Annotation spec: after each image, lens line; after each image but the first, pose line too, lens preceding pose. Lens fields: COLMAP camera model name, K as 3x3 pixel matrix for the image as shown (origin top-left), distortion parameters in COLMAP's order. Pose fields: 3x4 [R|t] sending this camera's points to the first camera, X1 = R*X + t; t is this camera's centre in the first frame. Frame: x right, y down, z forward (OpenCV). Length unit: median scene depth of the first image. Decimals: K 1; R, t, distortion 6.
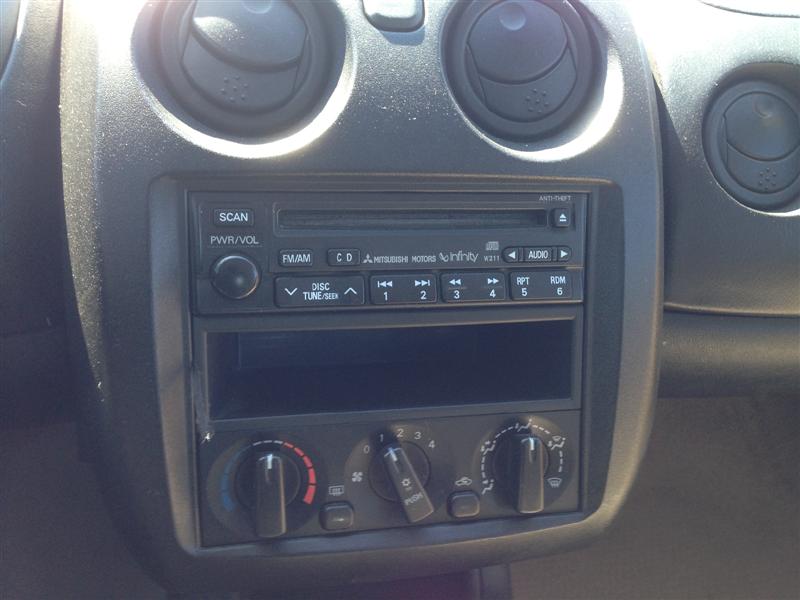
lens RADIAL K [[729.7, 0, 405.3], [0, 729.7, 295.1], [0, 0, 1]] dist [0.061355, 0.000000]
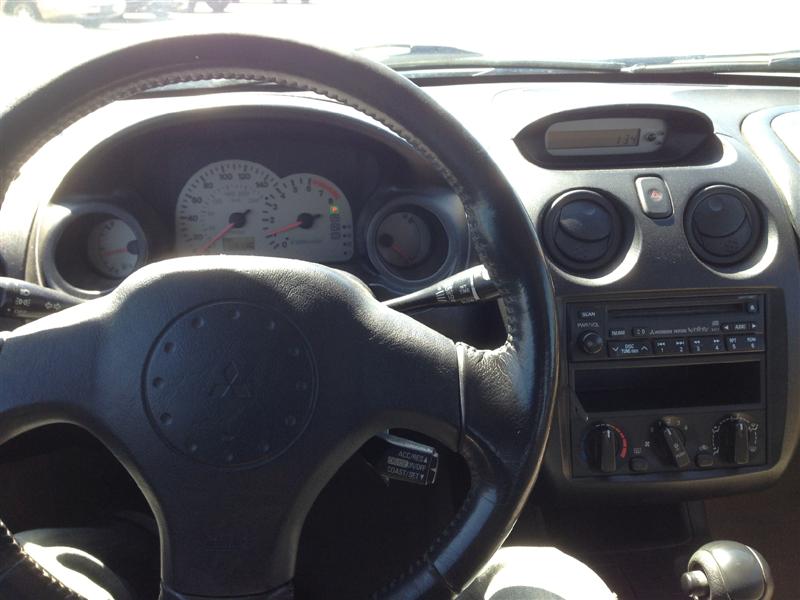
lens RADIAL K [[729.7, 0, 380.2], [0, 729.7, 305.8], [0, 0, 1]] dist [0.061355, 0.000000]
pose [[0.993738, -0.035372, -0.105985, -0.555309], [0.028600, 0.997492, -0.064740, -0.011455], [0.108009, 0.061304, 0.992258, -1.048524]]
